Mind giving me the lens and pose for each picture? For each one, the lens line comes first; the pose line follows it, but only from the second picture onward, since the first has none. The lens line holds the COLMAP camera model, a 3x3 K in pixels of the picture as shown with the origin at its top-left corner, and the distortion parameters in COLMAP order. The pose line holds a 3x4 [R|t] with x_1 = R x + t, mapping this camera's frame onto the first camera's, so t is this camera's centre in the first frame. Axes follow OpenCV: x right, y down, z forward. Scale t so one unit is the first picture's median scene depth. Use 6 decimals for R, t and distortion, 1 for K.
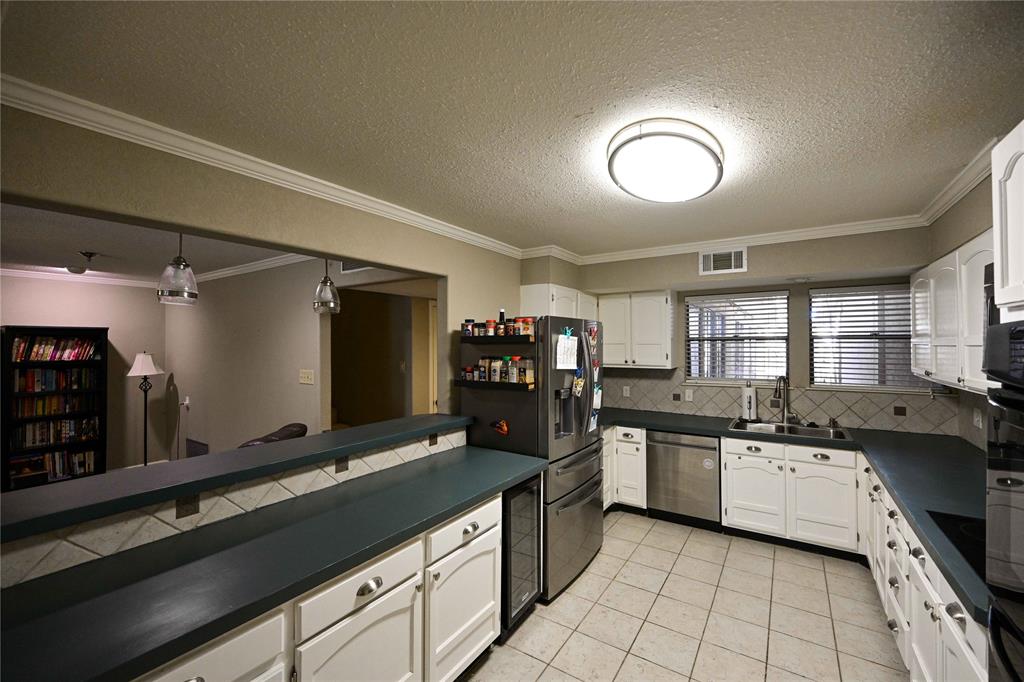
lens RADIAL K [[405.5, 0, 524.5], [0, 405.5, 339.7], [0, 0, 1]] dist [-0.005980, 0.000481]
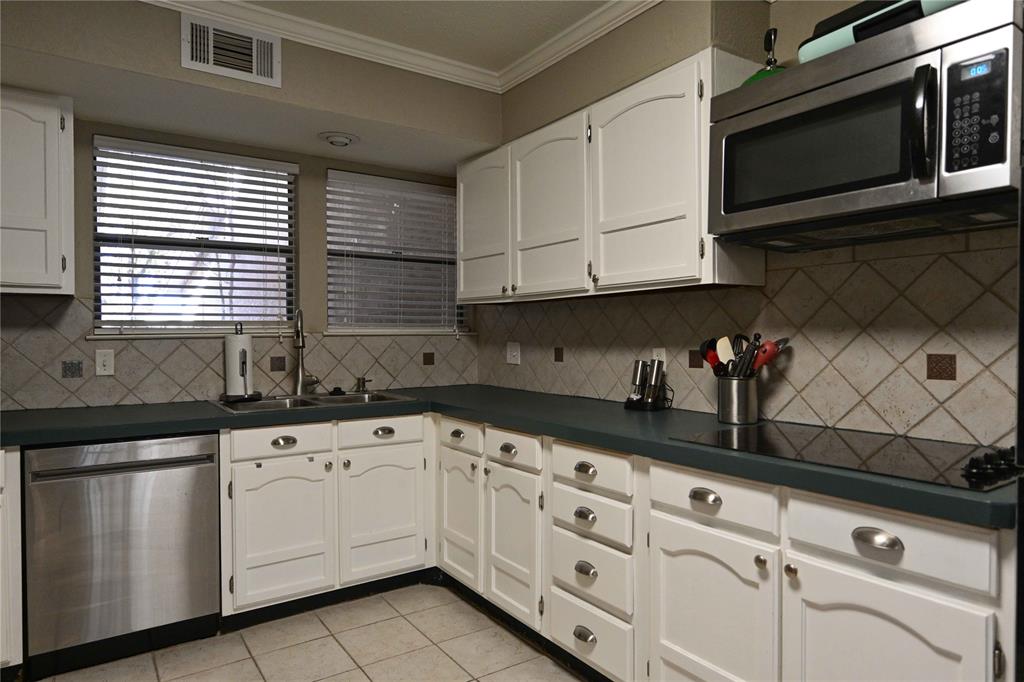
lens RADIAL K [[635.3, 0, 507.3], [0, 635.3, 342.4], [0, 0, 1]] dist [-0.004182, -0.000888]
pose [[0.390386, -0.009036, 0.920607, -0.056629], [-0.005954, 0.999906, 0.012340, 0.116286], [-0.920632, -0.010299, 0.390296, 0.374628]]
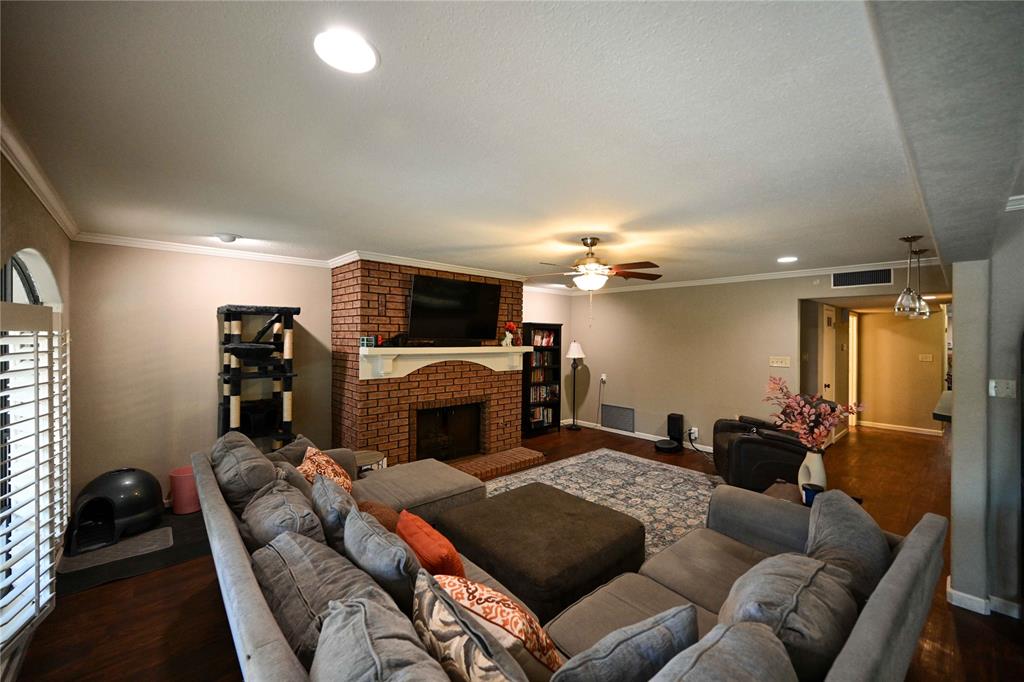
lens RADIAL K [[405.5, 0, 512.1], [0, 405.5, 332.8], [0, 0, 1]] dist [-0.005980, 0.000481]
pose [[0.964990, 0.014283, -0.261896, -1.068875], [-0.014601, 0.999893, 0.000729, 0.004435], [0.261878, 0.003121, 0.965096, -0.591292]]
